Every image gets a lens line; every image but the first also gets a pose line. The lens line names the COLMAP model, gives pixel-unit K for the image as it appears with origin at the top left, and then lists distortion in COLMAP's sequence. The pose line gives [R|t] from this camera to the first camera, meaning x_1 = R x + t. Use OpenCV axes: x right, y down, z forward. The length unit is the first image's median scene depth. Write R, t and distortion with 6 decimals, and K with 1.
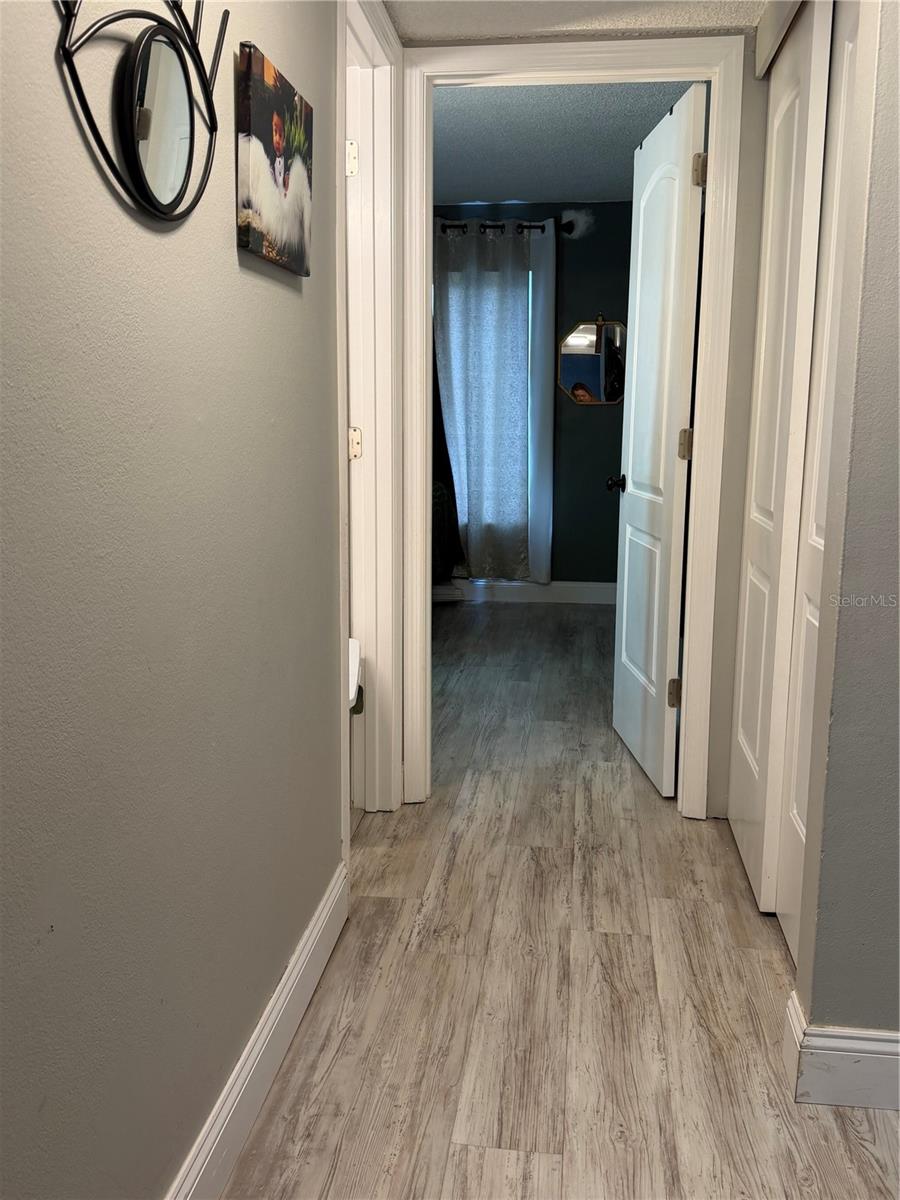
lens RADIAL K [[1070.8, 0, 451.6], [0, 1070.8, 599.1], [0, 0, 1]] dist [0.013056, 0.000241]
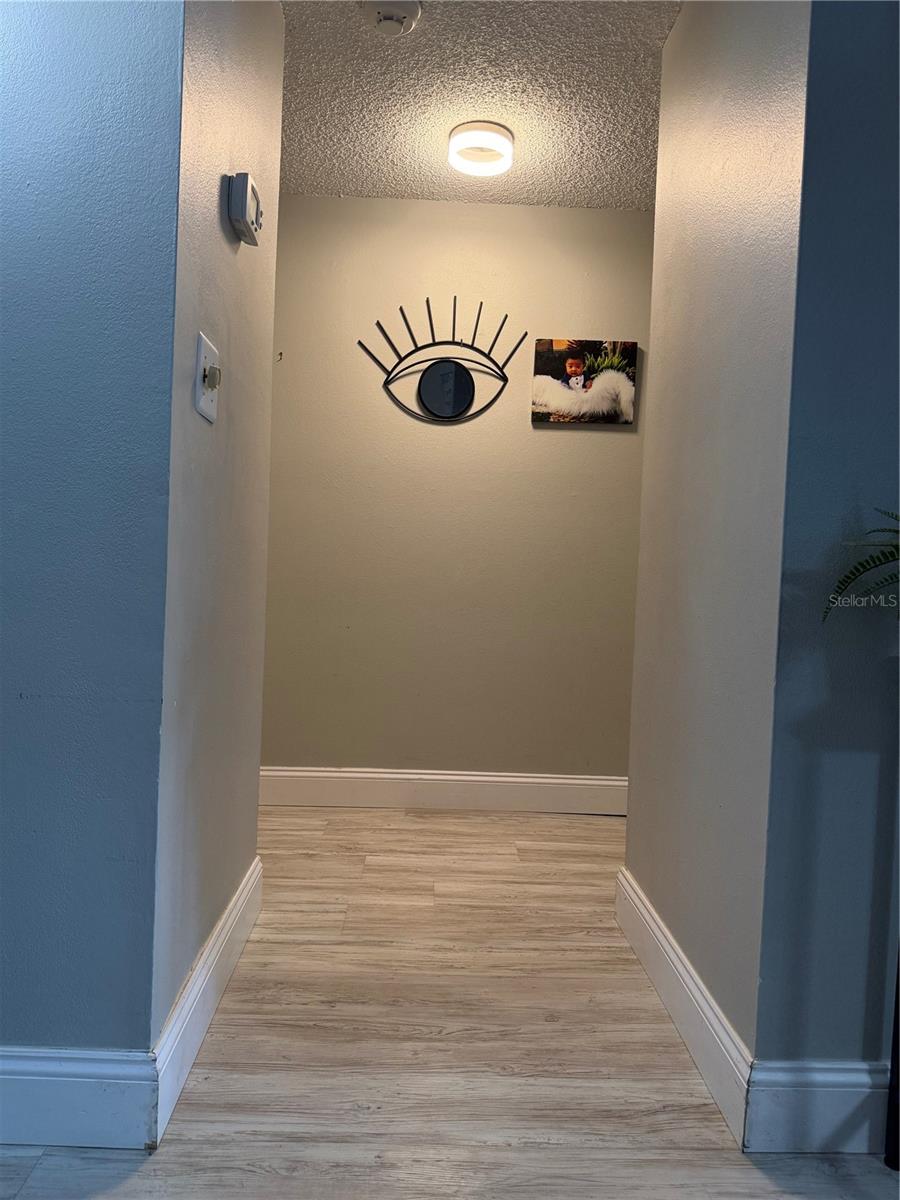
lens RADIAL K [[840.5, 0, 449.3], [0, 840.5, 599.7], [0, 0, 1]] dist [0.006252, -0.000263]
pose [[0.156986, 0.029954, -0.987147, 1.360102], [-0.203140, 0.979146, -0.002594, 0.088297], [0.966483, 0.200936, 0.159797, 0.494116]]
